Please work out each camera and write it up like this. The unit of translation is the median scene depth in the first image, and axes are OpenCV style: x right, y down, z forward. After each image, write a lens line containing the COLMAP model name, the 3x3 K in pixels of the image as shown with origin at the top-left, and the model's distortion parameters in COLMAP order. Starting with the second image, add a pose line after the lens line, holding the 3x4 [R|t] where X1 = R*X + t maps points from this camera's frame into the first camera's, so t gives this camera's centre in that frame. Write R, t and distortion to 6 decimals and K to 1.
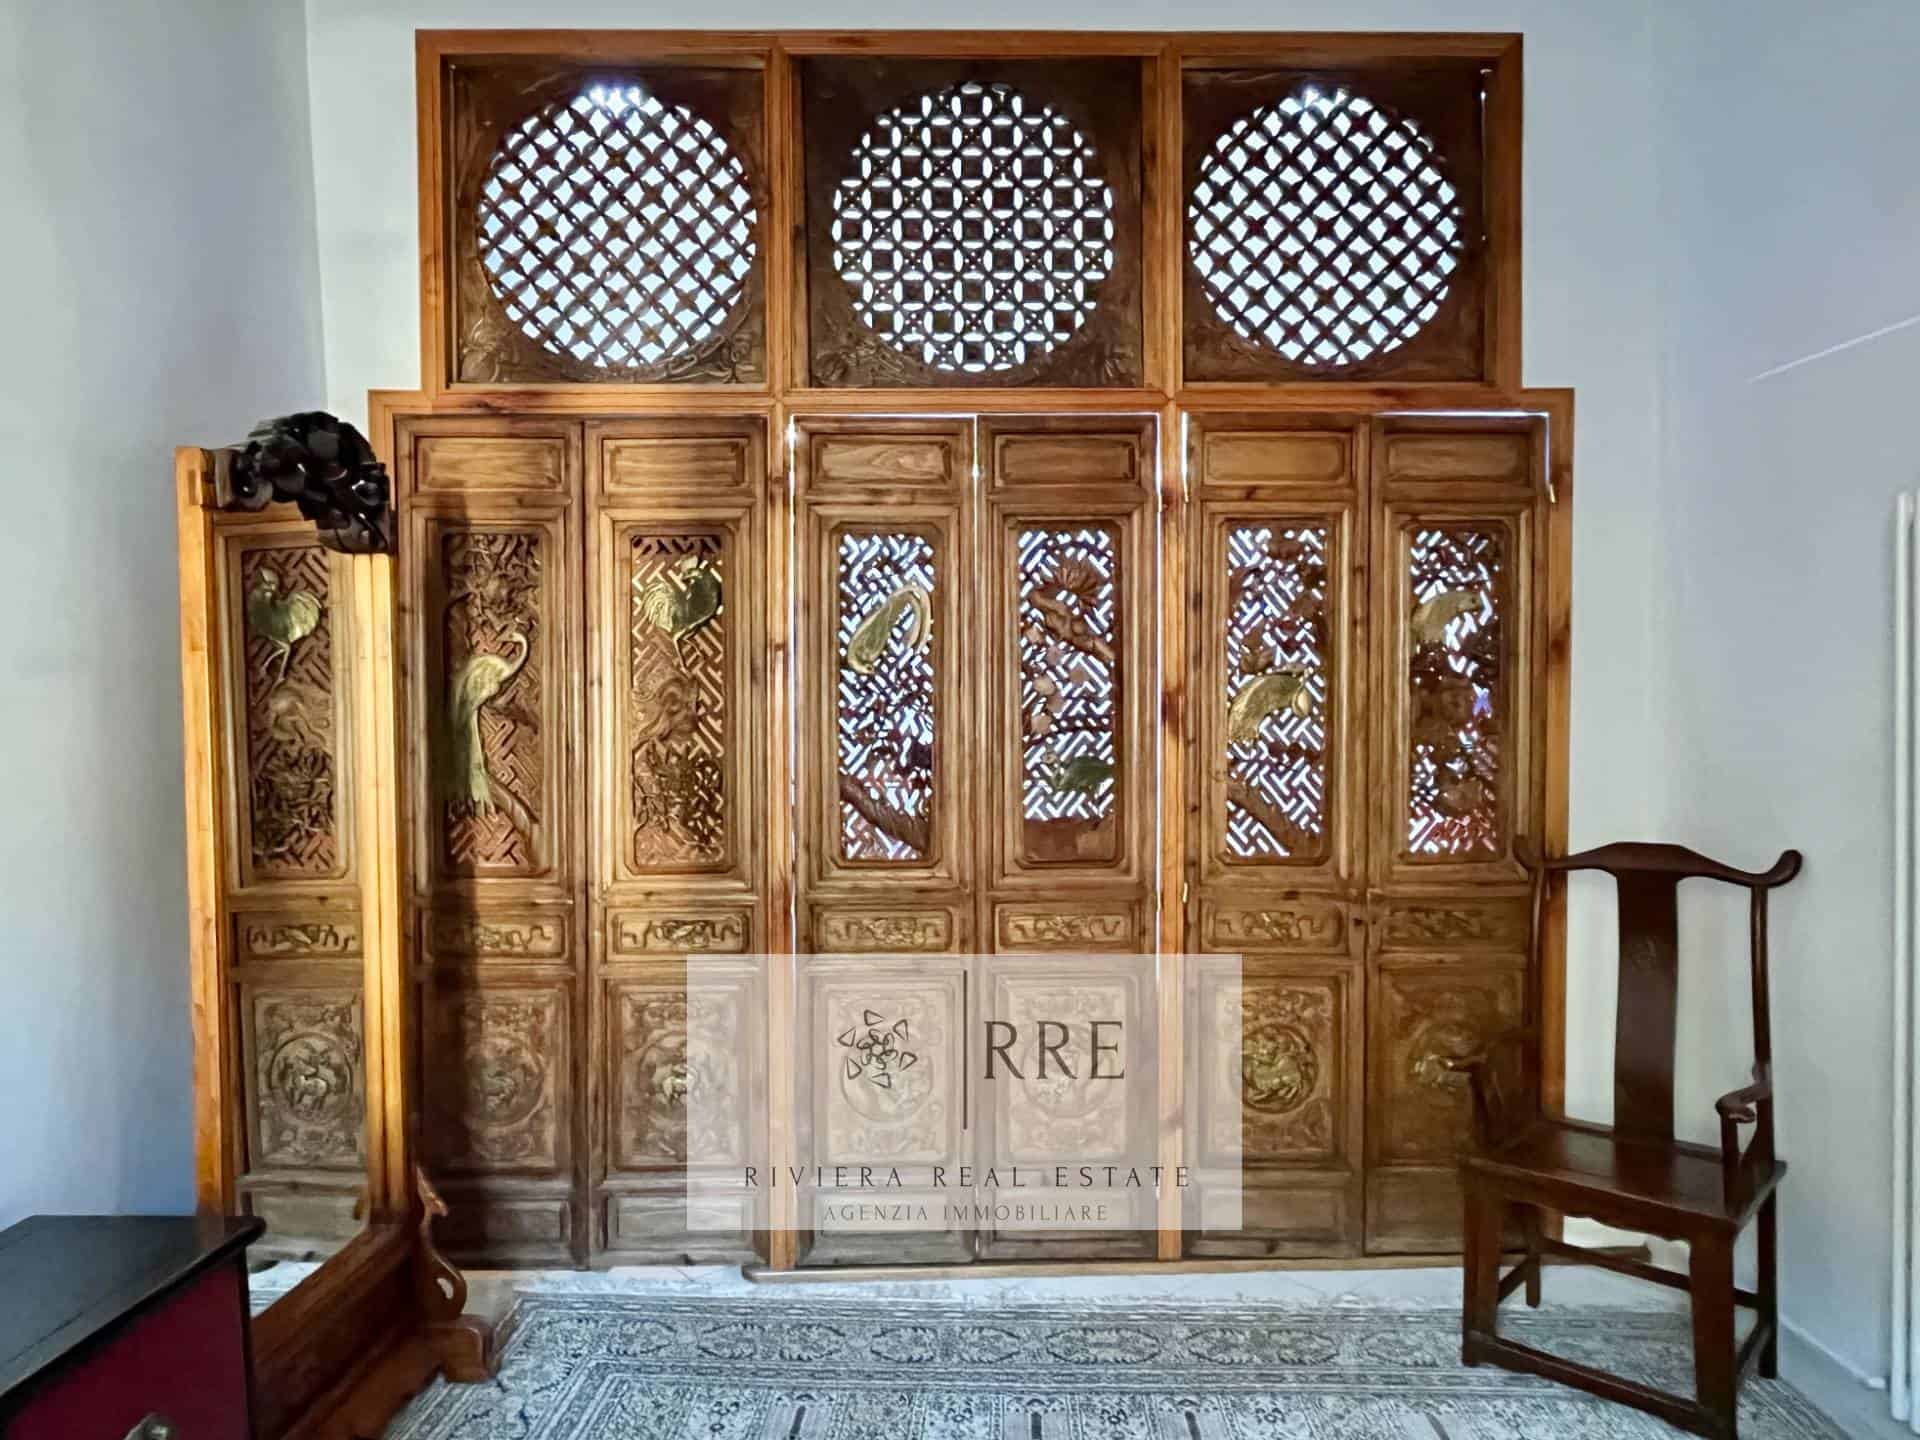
lens RADIAL K [[1245.3, 0, 957.7], [0, 1245.3, 739.5], [0, 0, 1]] dist [0.001945, -0.003318]
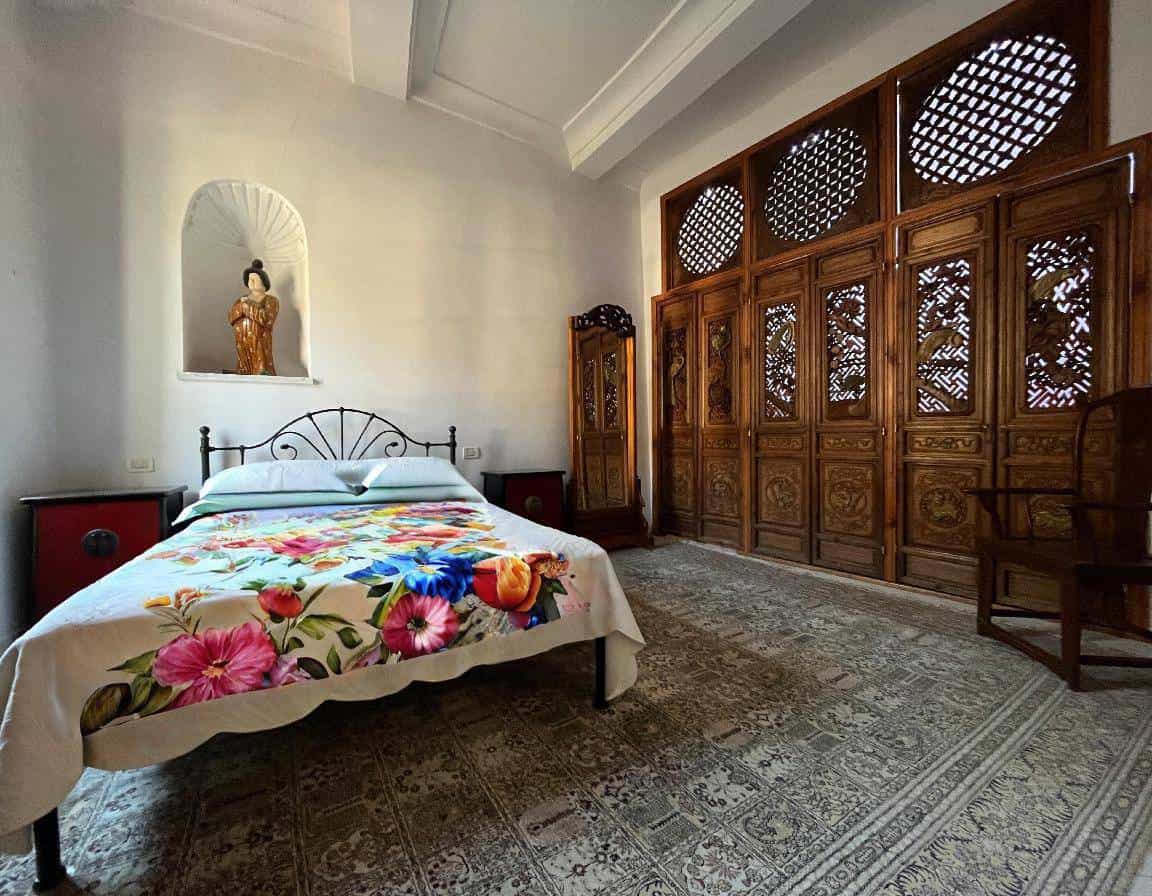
lens RADIAL K [[479.9, 0, 578.0], [0, 479.9, 444.0], [0, 0, 1]] dist [0.001173, 0.000096]
pose [[0.583711, 0.014088, -0.811839, 0.572195], [-0.009457, 0.999900, 0.010551, 0.148796], [0.811906, 0.001519, 0.583786, -0.031349]]
